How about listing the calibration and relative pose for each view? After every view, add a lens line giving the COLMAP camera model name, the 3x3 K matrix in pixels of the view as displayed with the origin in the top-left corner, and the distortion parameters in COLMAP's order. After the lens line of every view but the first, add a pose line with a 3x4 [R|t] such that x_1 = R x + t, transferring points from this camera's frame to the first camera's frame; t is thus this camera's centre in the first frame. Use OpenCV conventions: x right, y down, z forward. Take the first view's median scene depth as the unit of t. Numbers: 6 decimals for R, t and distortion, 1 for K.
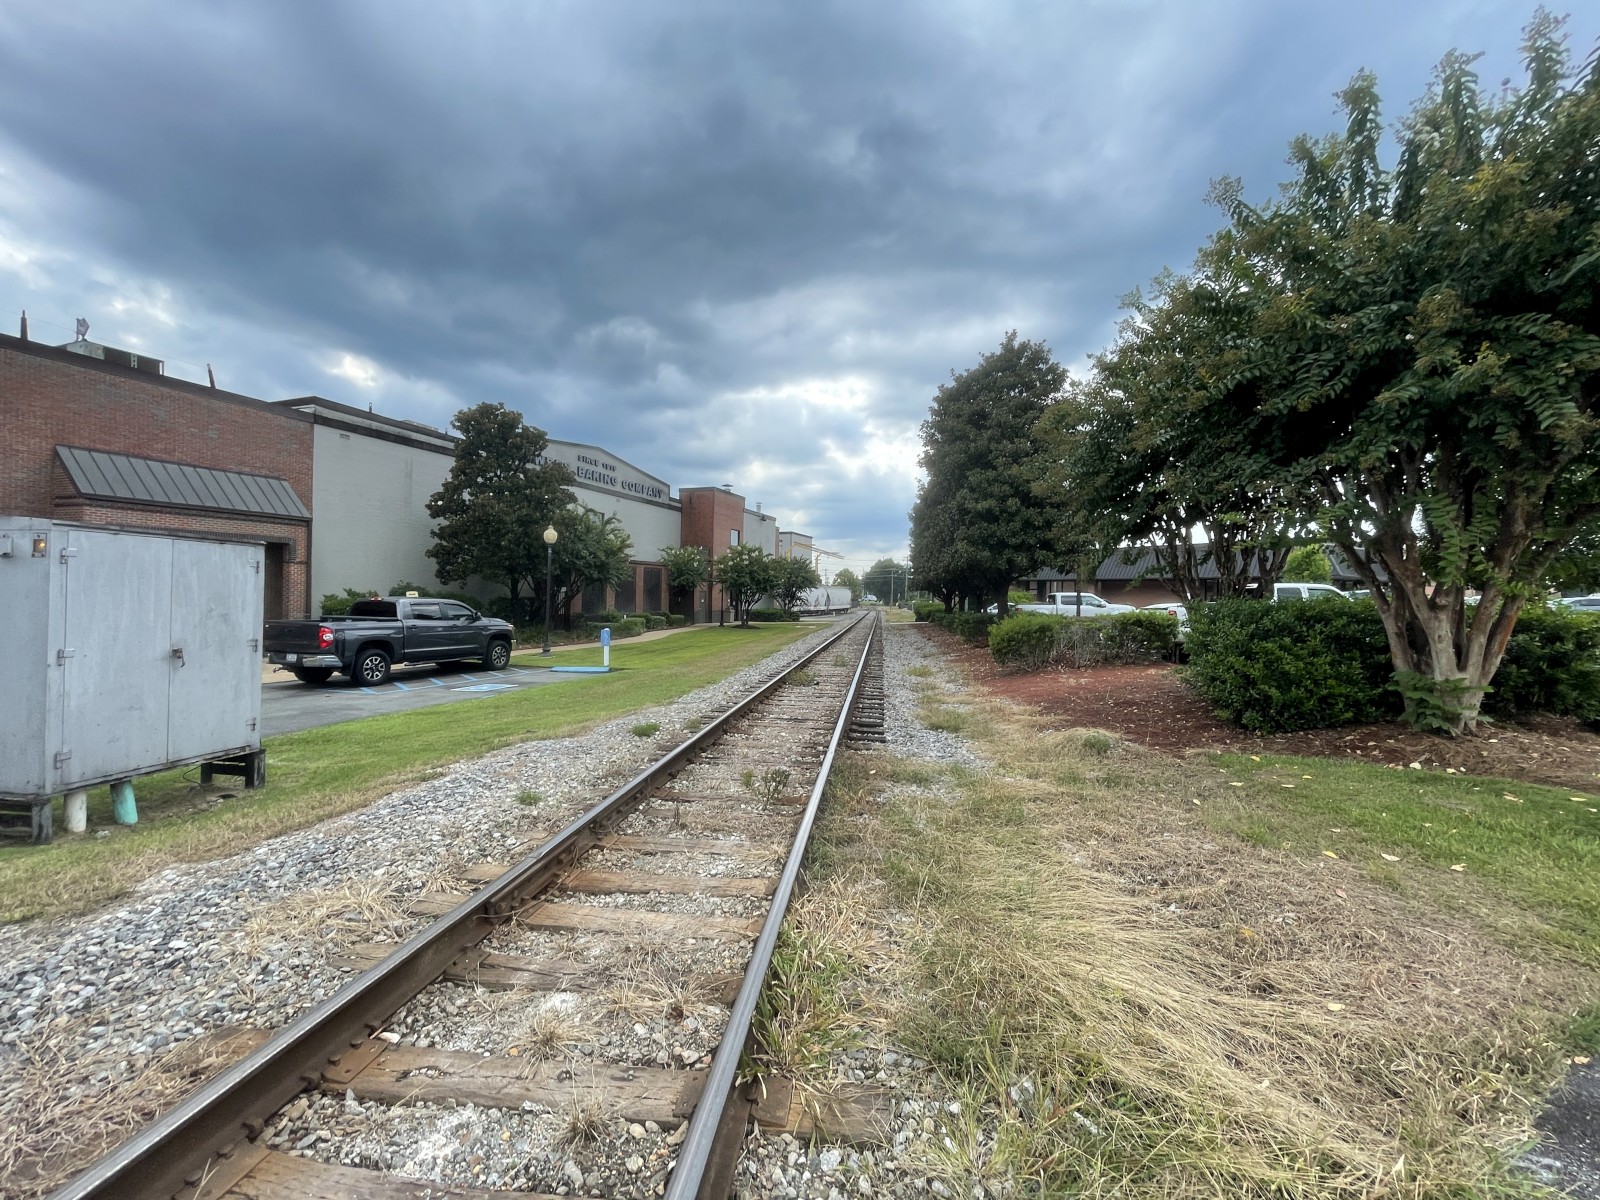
lens RADIAL K [[653.2, 0, 806.8], [0, 653.2, 602.5], [0, 0, 1]] dist [0.000815, -0.000125]
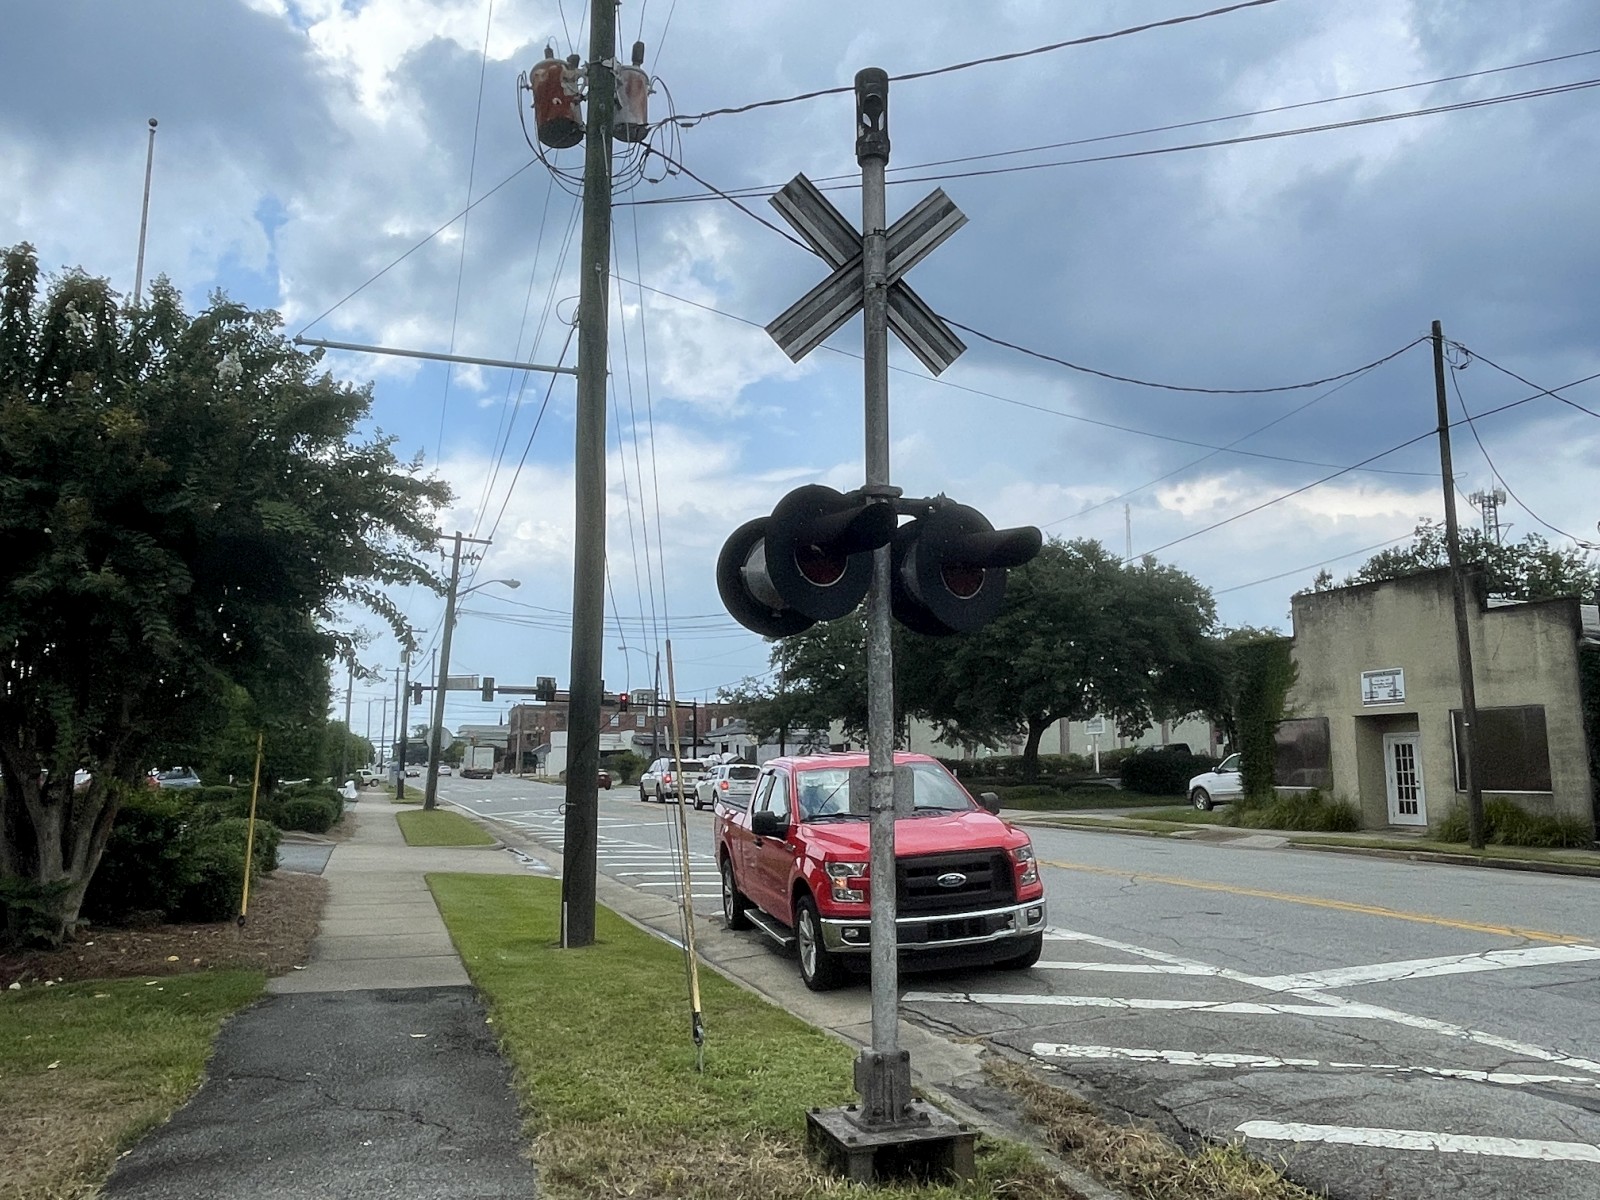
lens RADIAL K [[1169.8, 0, 800.0], [0, 1169.8, 600.0], [0, 0, 1]] dist [0.008400, 0.000814]
pose [[0.226401, 0.128625, 0.965504, -0.162117], [0.017726, 0.990534, -0.136116, -0.011476], [-0.973873, 0.047931, 0.221978, -0.154609]]
